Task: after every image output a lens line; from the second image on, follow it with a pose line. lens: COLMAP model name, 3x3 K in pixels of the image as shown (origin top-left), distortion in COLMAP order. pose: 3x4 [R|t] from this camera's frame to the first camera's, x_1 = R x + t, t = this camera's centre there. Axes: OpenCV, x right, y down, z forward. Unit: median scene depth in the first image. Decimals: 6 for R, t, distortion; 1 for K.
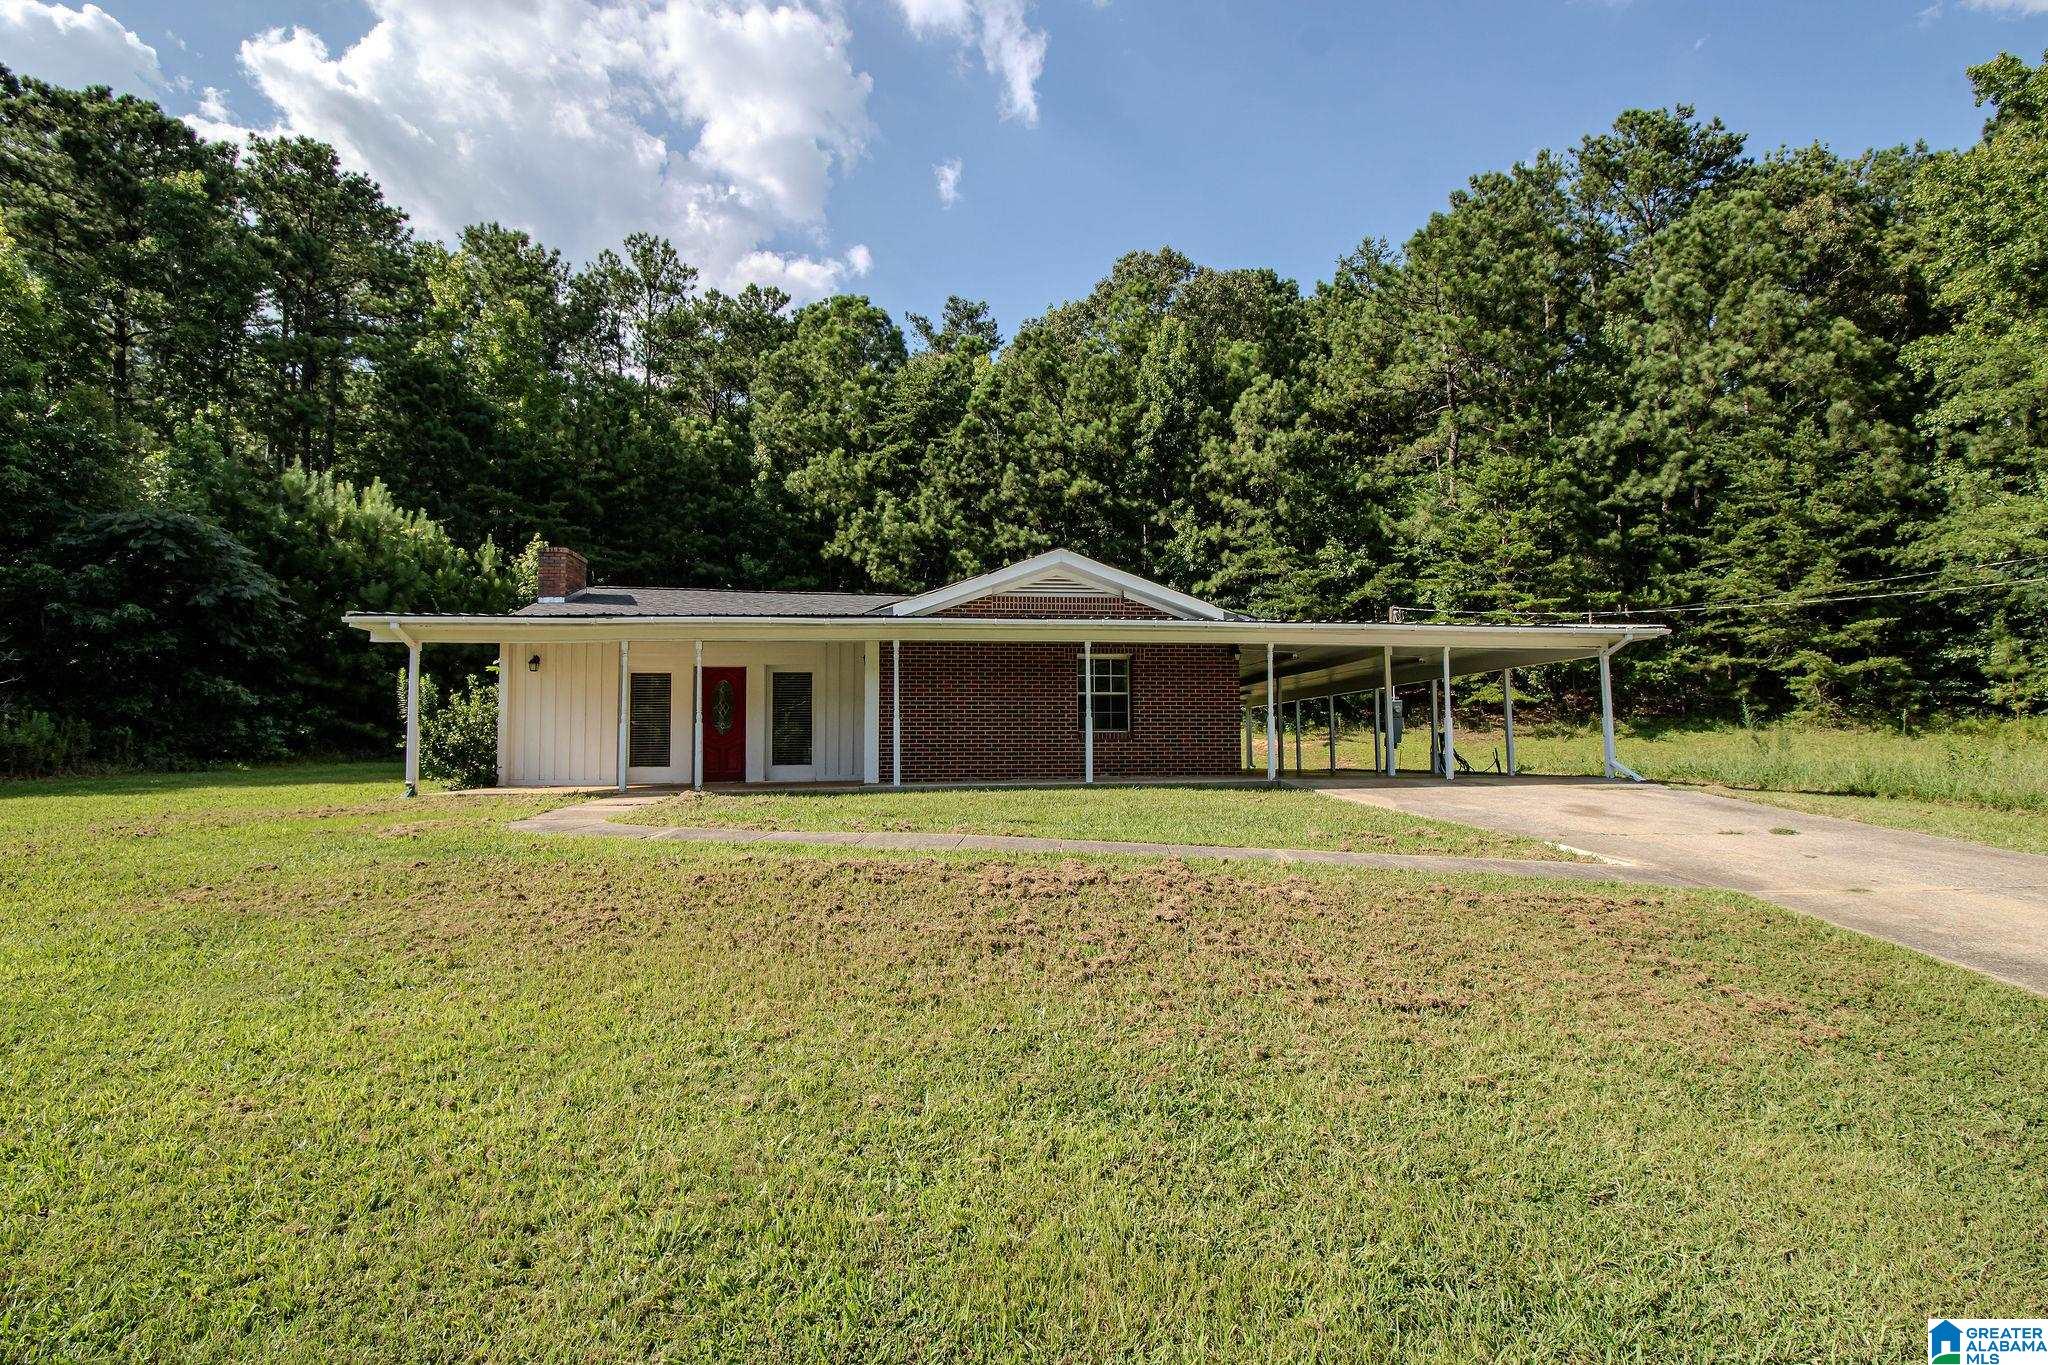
lens RADIAL K [[957.3, 0, 1023.6], [0, 957.3, 693.4], [0, 0, 1]] dist [-0.001013, -0.012003]
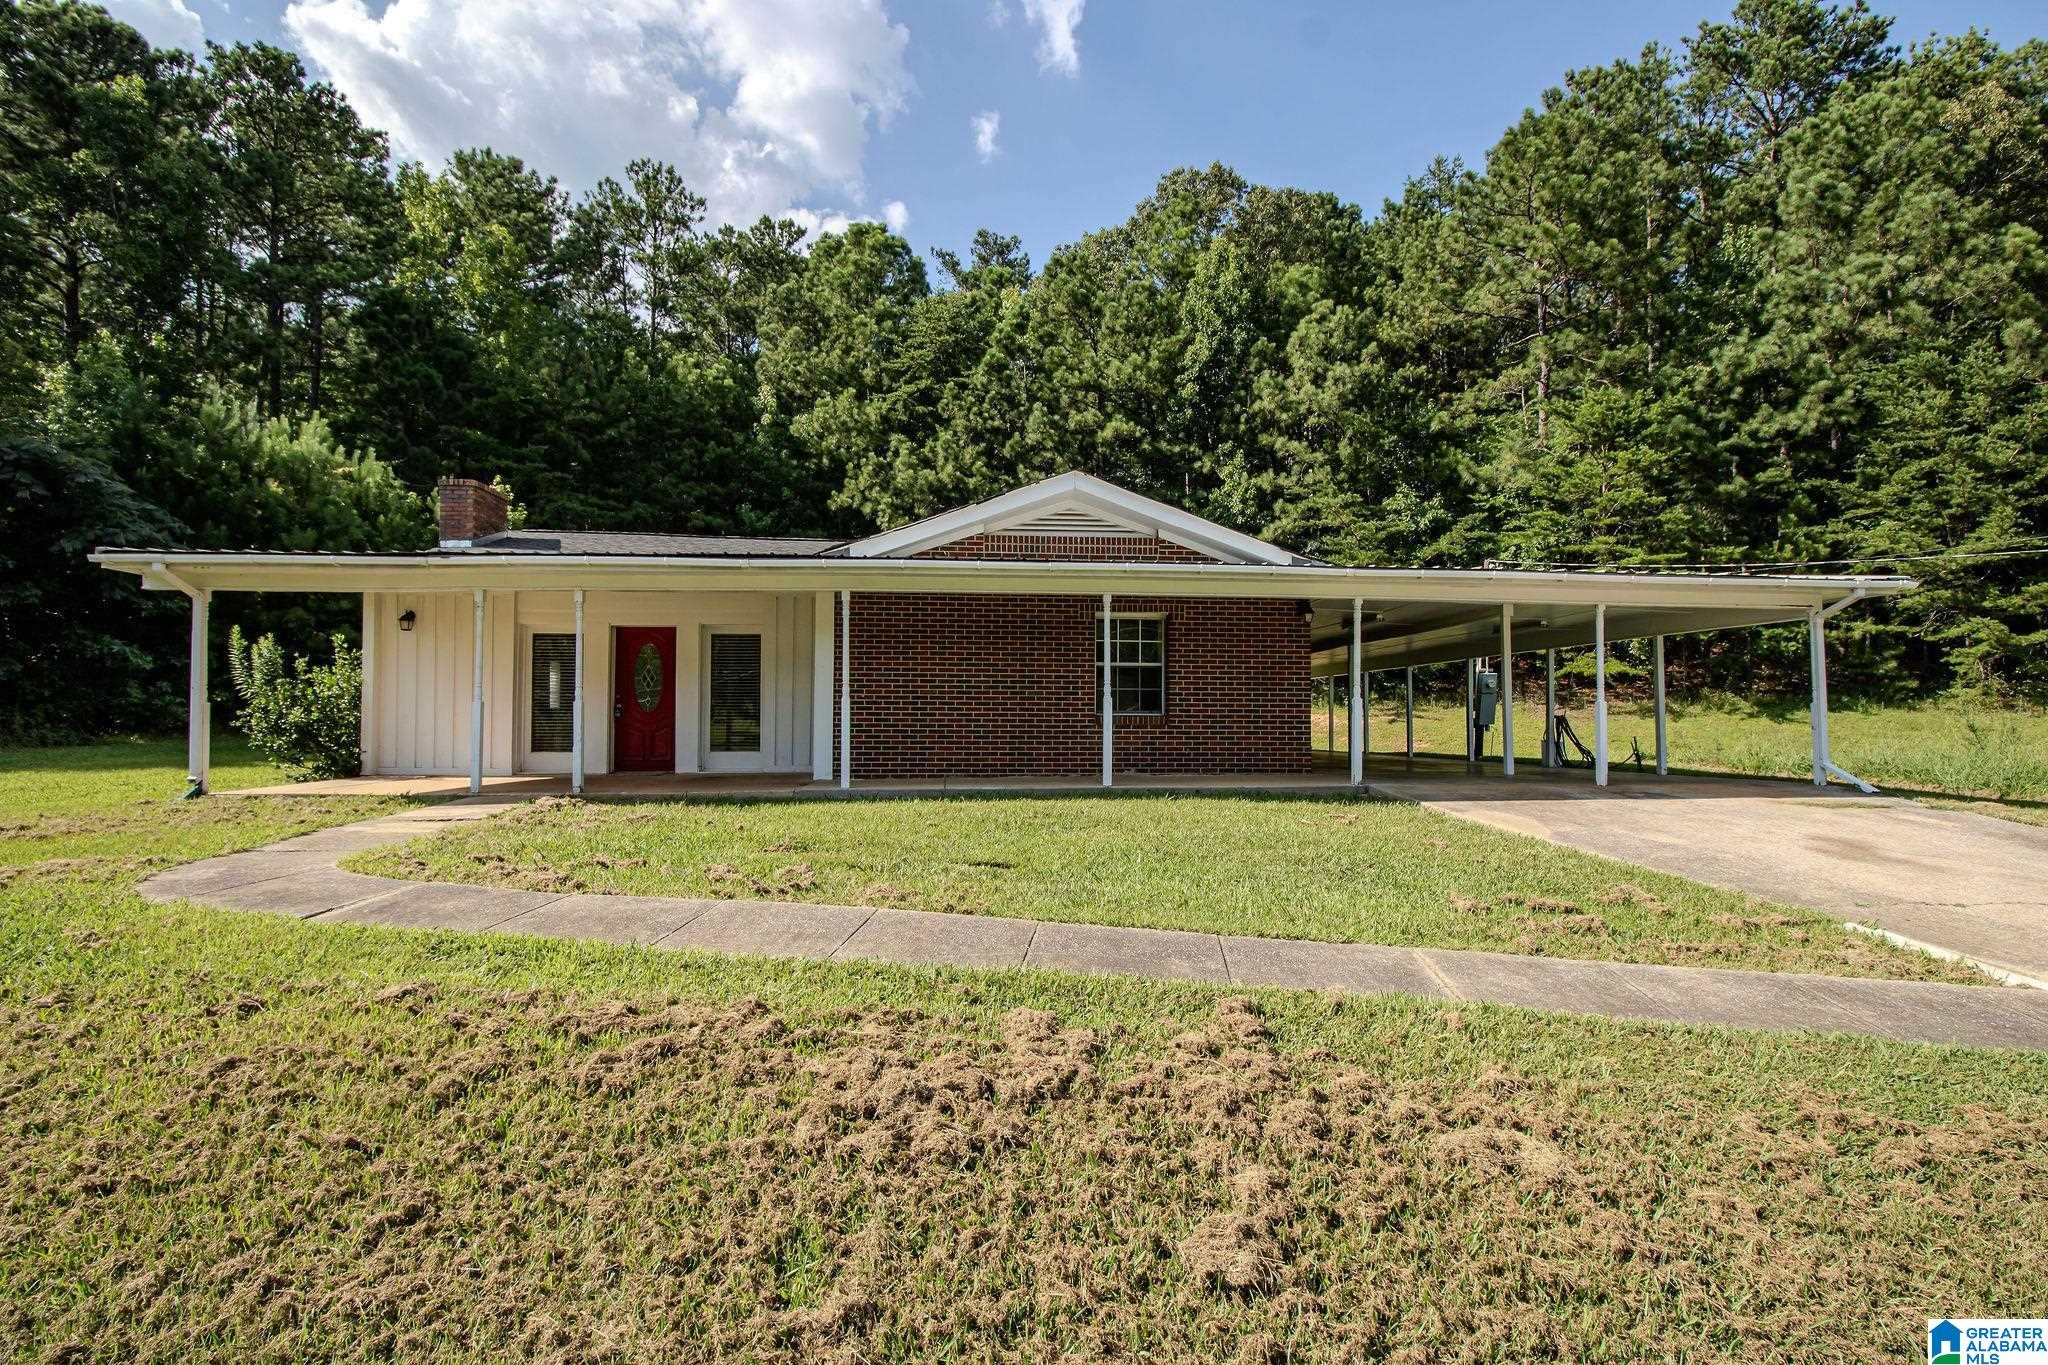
lens RADIAL K [[957.3, 0, 1024.9], [0, 957.3, 695.6], [0, 0, 1]] dist [-0.001013, -0.012003]
pose [[0.999300, 0.008522, -0.036424, 0.010208], [-0.007088, 0.999201, 0.039334, -0.001762], [0.036730, -0.039048, 0.998562, 0.101878]]
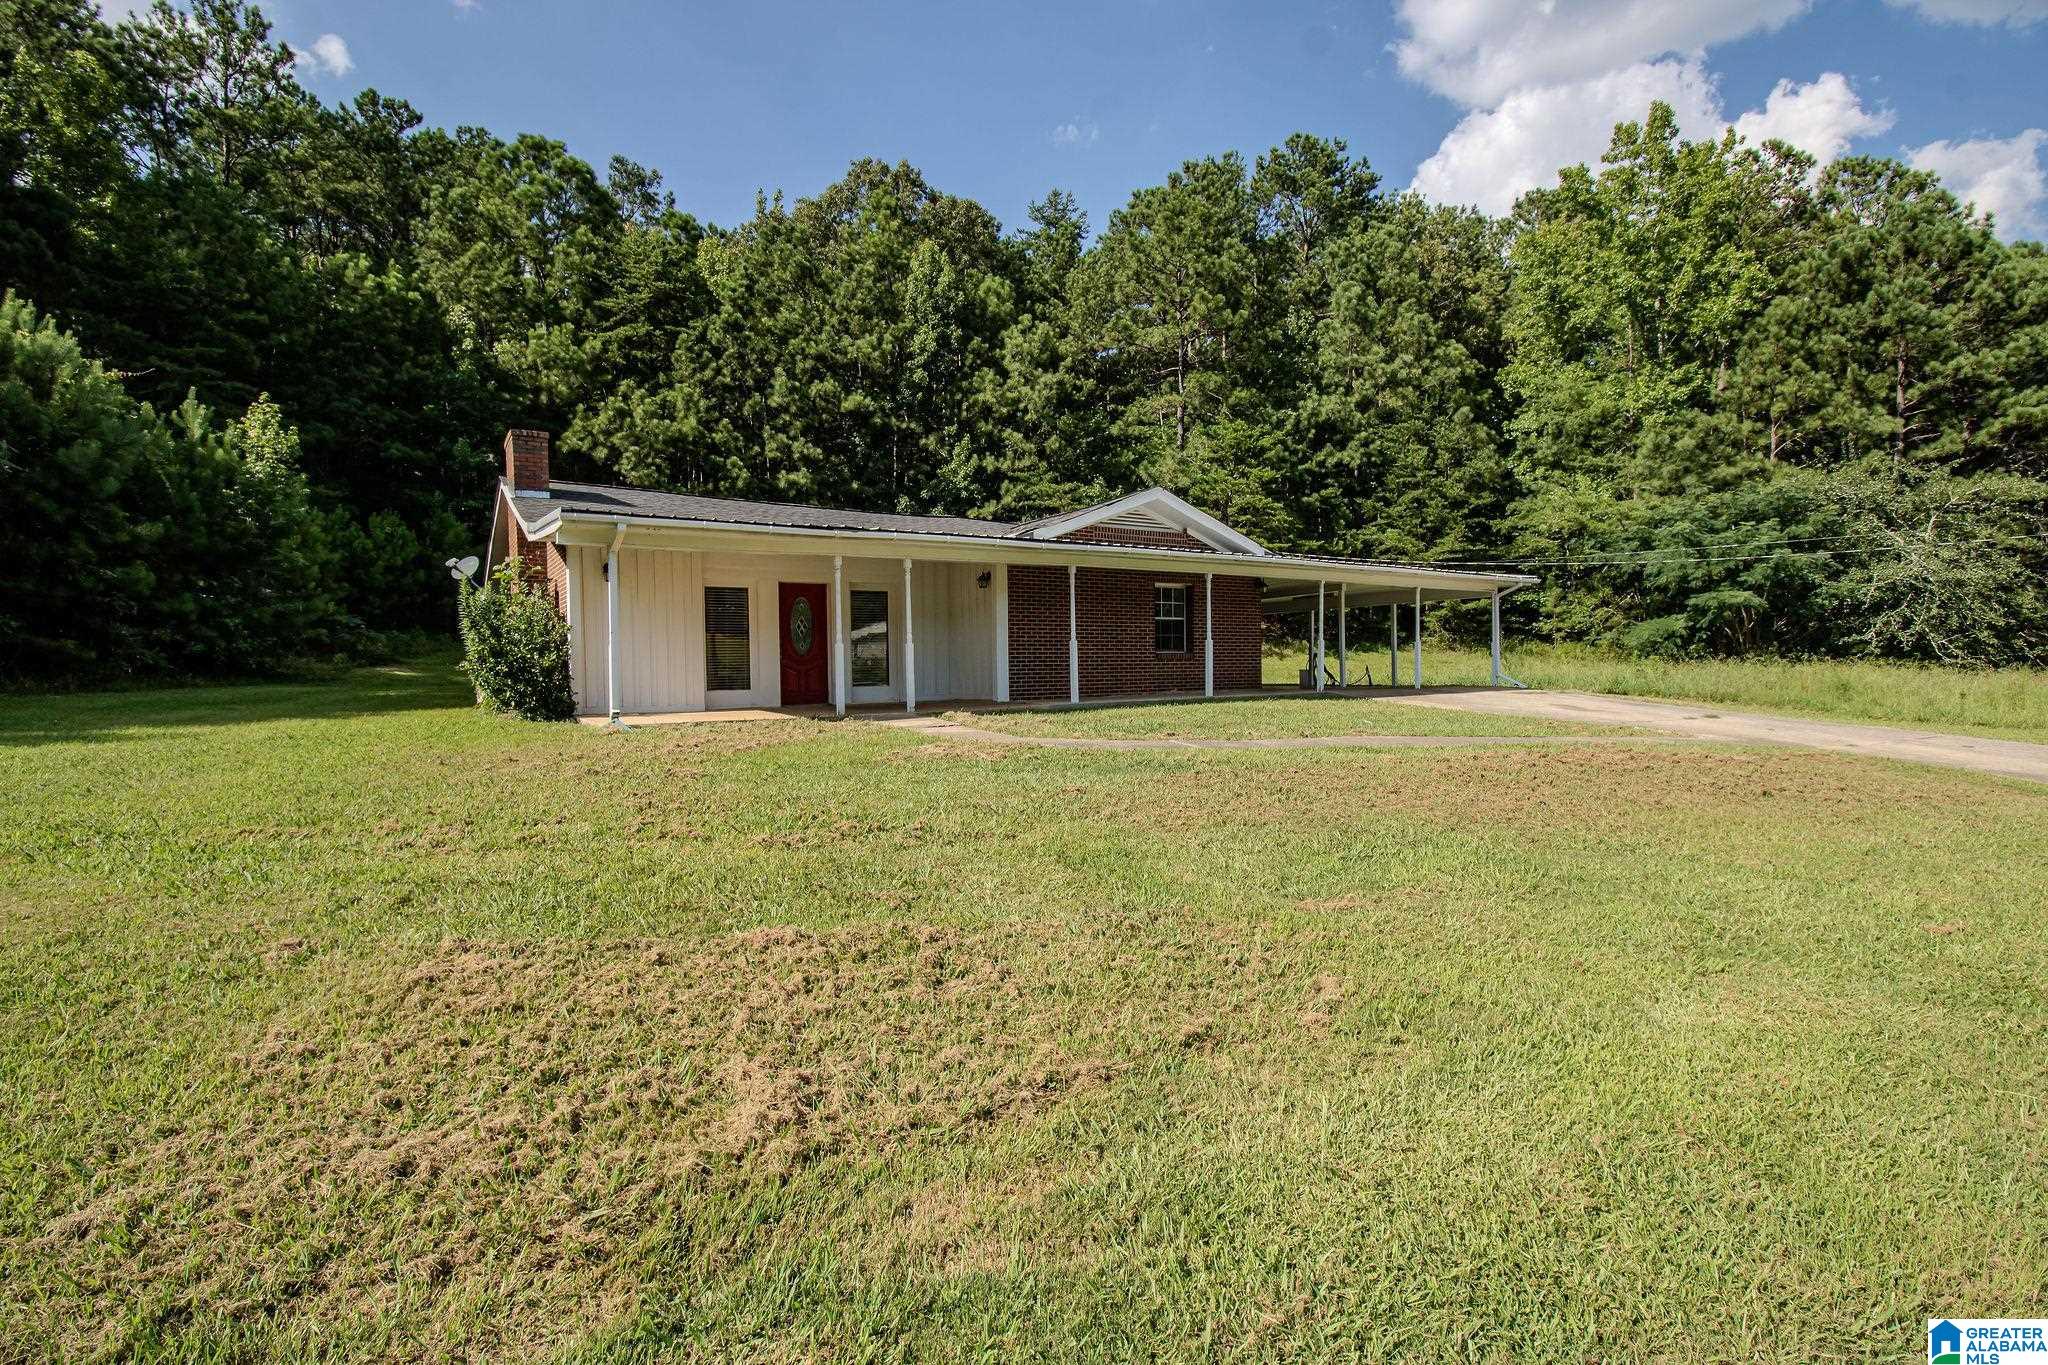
lens RADIAL K [[957.3, 0, 1018.8], [0, 957.3, 689.2], [0, 0, 1]] dist [-0.001013, -0.012003]
pose [[0.898998, -0.015709, 0.437671, -0.241682], [-0.018961, 0.997023, 0.074734, 0.001025], [-0.437542, -0.075484, 0.896024, 0.027903]]
